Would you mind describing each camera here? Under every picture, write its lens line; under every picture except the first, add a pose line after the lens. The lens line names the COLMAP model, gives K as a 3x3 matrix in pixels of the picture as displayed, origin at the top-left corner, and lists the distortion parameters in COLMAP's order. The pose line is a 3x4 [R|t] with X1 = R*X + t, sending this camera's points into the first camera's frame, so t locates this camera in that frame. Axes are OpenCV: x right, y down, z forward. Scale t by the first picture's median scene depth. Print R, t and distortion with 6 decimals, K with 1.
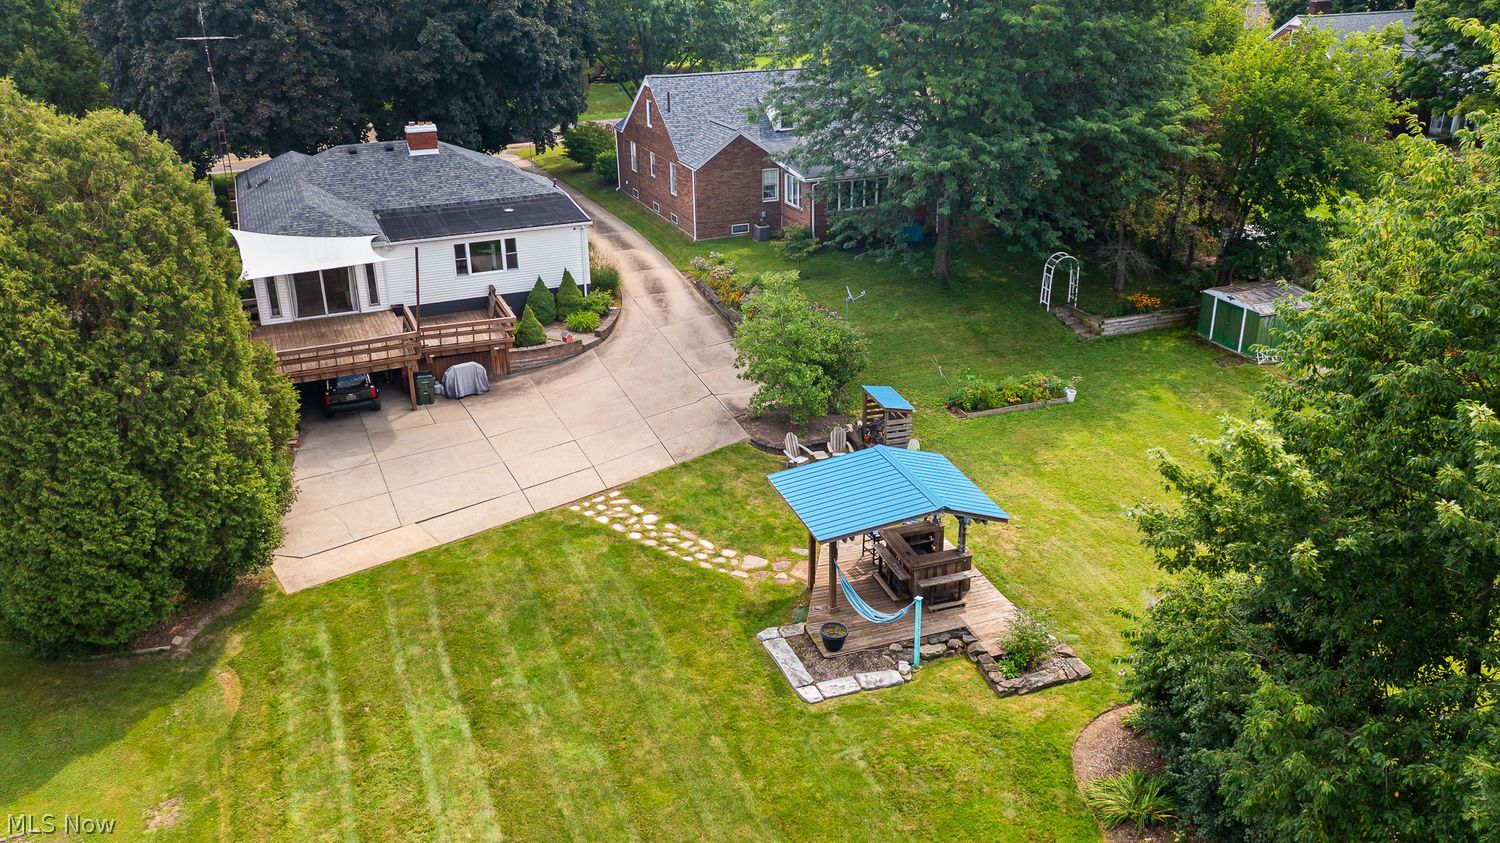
lens RADIAL K [[1191.5, 0, 754.7], [0, 1191.5, 421.0], [0, 0, 1]] dist [-0.005379, 0.004417]
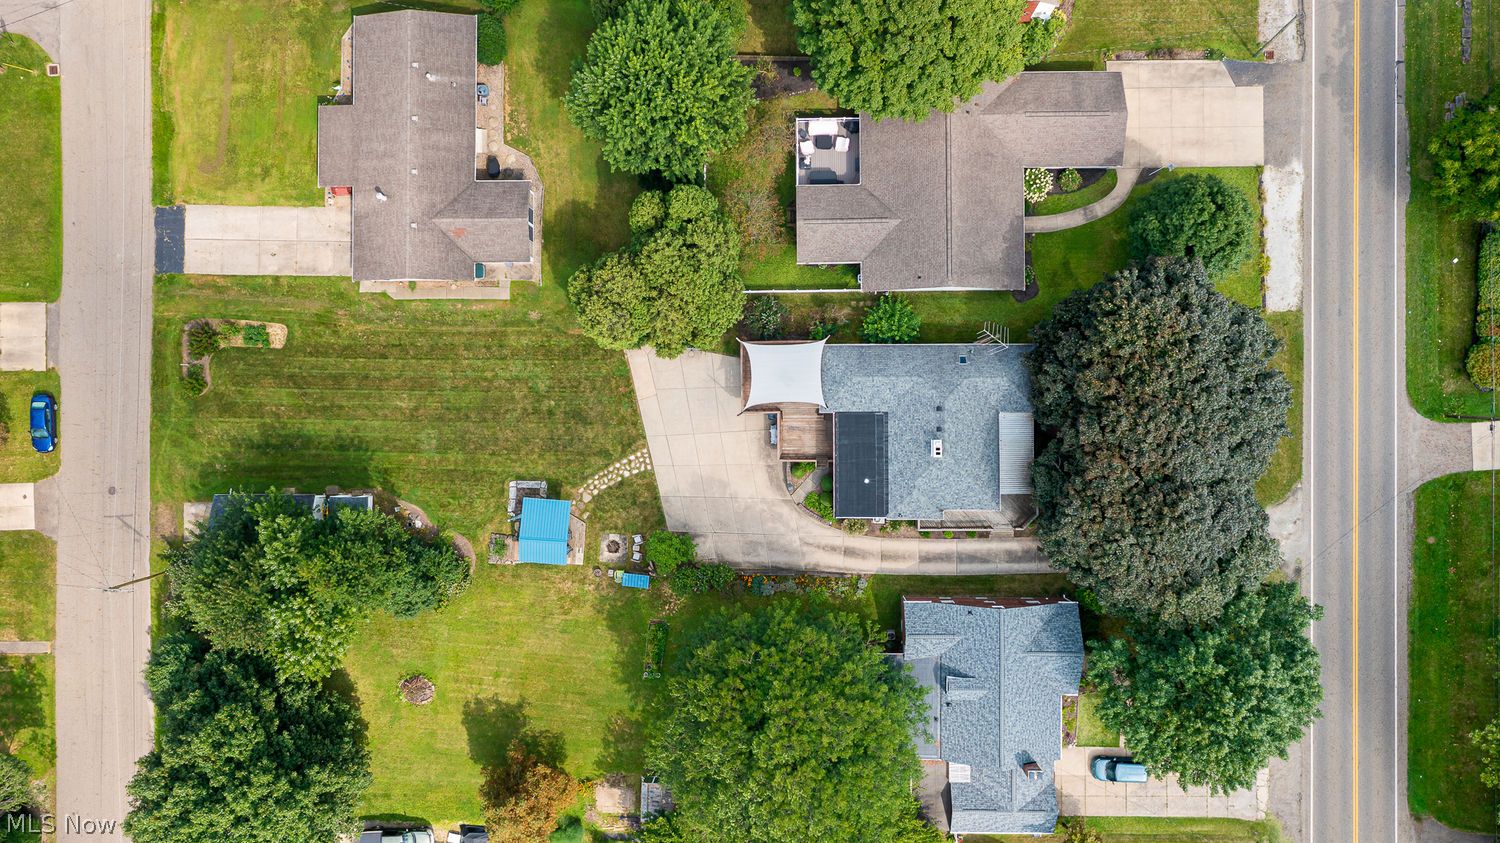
lens RADIAL K [[1191.5, 0, 752.3], [0, 1191.5, 422.3], [0, 0, 1]] dist [-0.005379, 0.004417]
pose [[-0.386132, 0.922420, 0.006548, -0.270254], [-0.340259, -0.149025, 0.928448, -2.106519], [0.857395, 0.356275, 0.371405, 0.152951]]
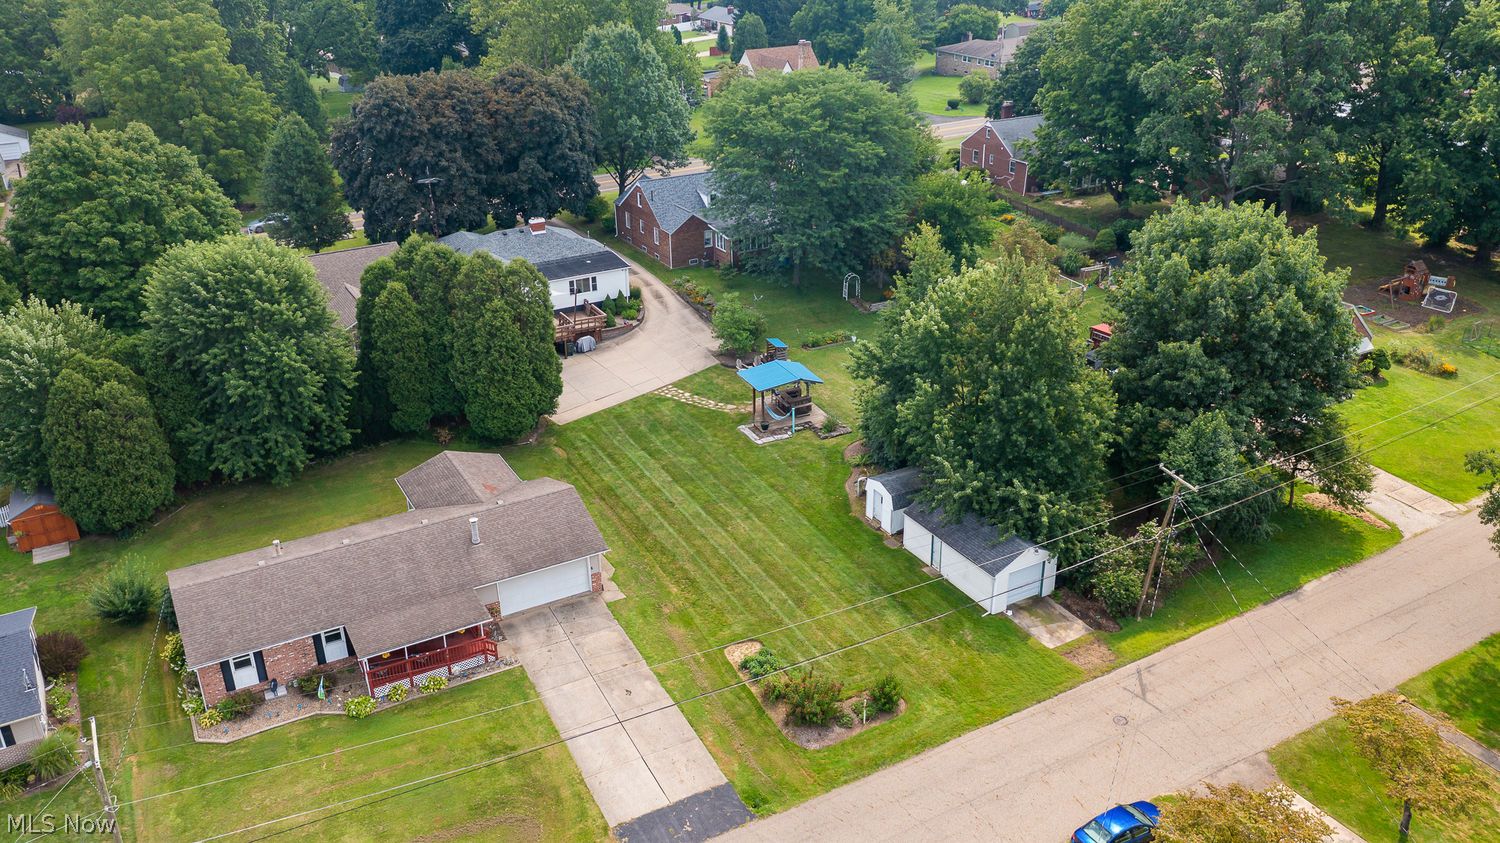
lens RADIAL K [[1191.5, 0, 746.2], [0, 1191.5, 420.1], [0, 0, 1]] dist [-0.005379, 0.004417]
pose [[0.993452, -0.050624, 0.102425, -0.186425], [0.047329, 0.998289, 0.034348, 0.045772], [-0.103989, -0.029276, 0.994148, -1.270889]]
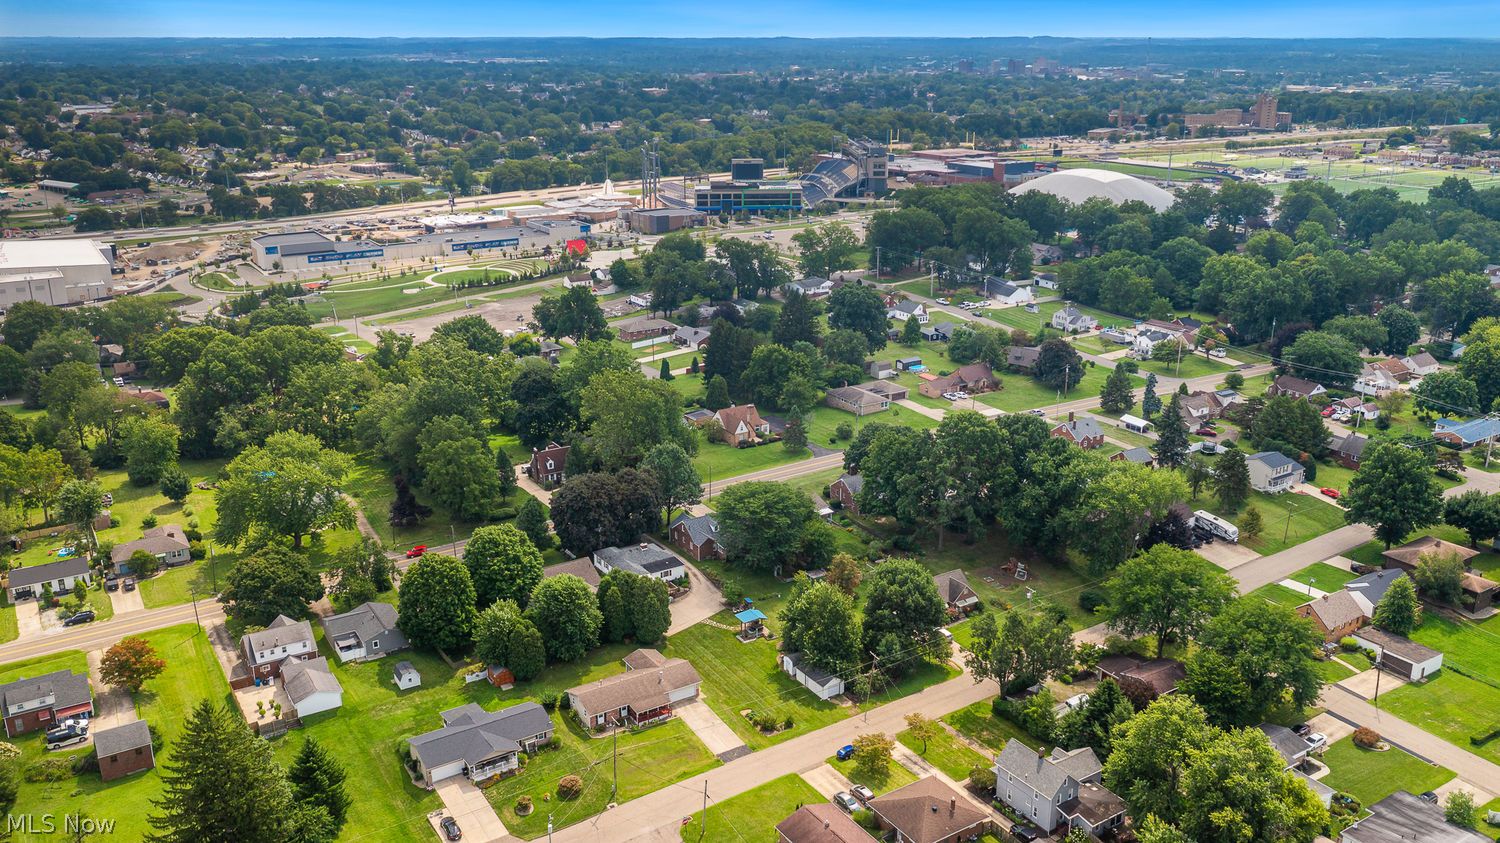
lens RADIAL K [[1191.5, 0, 742.0], [0, 1191.5, 425.1], [0, 0, 1]] dist [-0.005379, 0.004417]
pose [[0.985811, -0.044825, 0.161764, -0.780201], [0.059884, 0.994190, -0.089448, -0.329302], [-0.156815, 0.097866, 0.982767, -4.563328]]
